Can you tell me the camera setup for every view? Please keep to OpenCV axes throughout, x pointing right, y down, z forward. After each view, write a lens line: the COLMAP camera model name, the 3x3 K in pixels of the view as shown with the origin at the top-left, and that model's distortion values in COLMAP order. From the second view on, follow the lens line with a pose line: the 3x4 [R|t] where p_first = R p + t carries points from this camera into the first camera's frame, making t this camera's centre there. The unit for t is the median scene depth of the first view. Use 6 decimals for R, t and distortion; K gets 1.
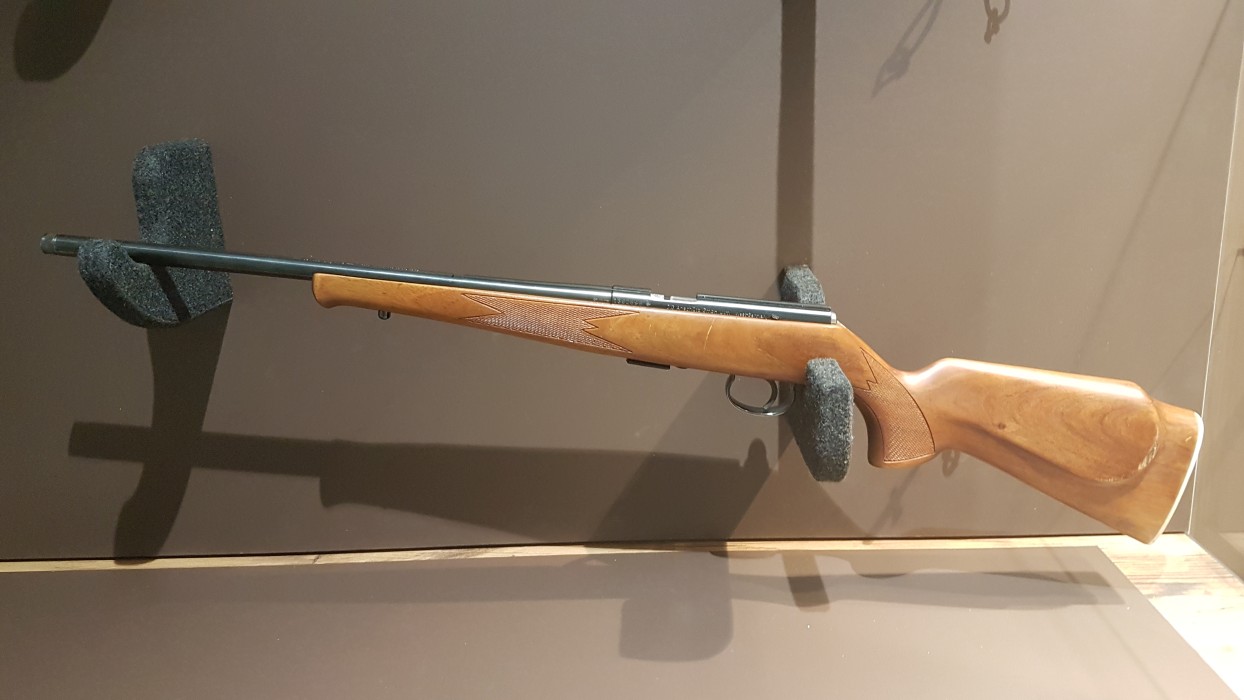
lens RADIAL K [[936.4, 0, 622.0], [0, 936.4, 350.0], [0, 0, 1]] dist [0.150961, 0.001065]
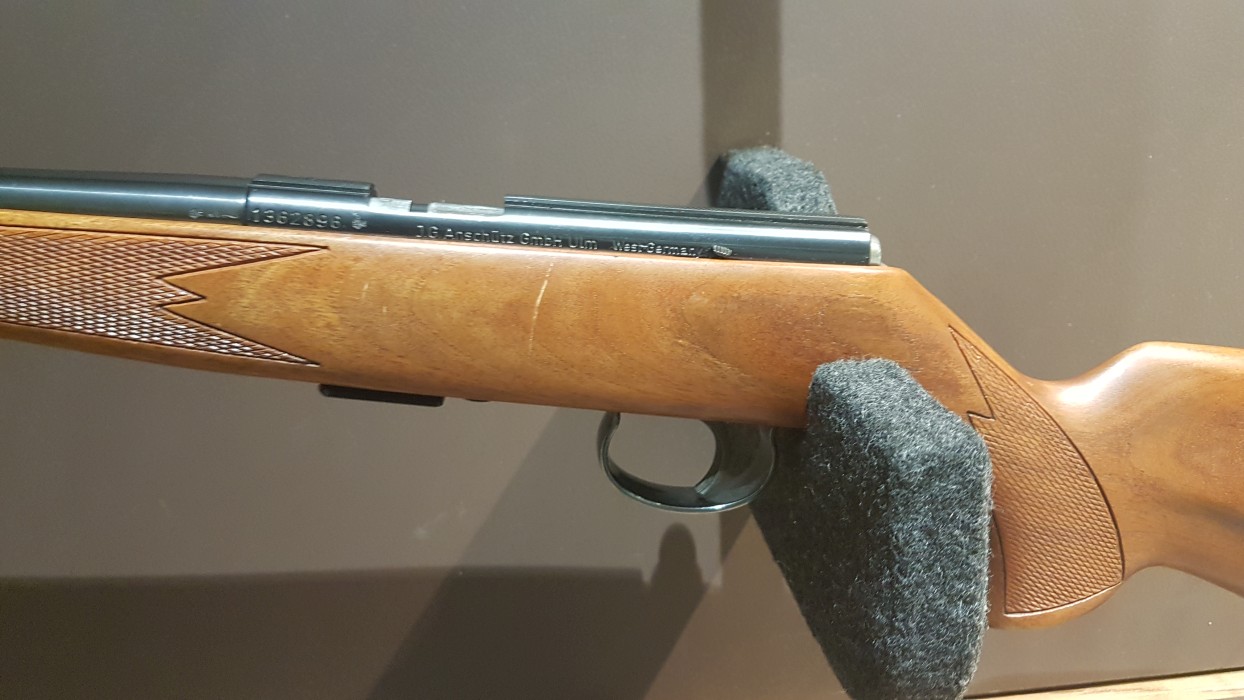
lens RADIAL K [[929.8, 0, 622.0], [0, 929.8, 350.0], [0, 0, 1]] dist [0.142922, -0.263937]
pose [[0.993414, -0.045450, 0.105182, 0.085203], [0.043602, 0.998853, 0.019806, -0.005617], [-0.105961, -0.015089, 0.994256, 0.644805]]
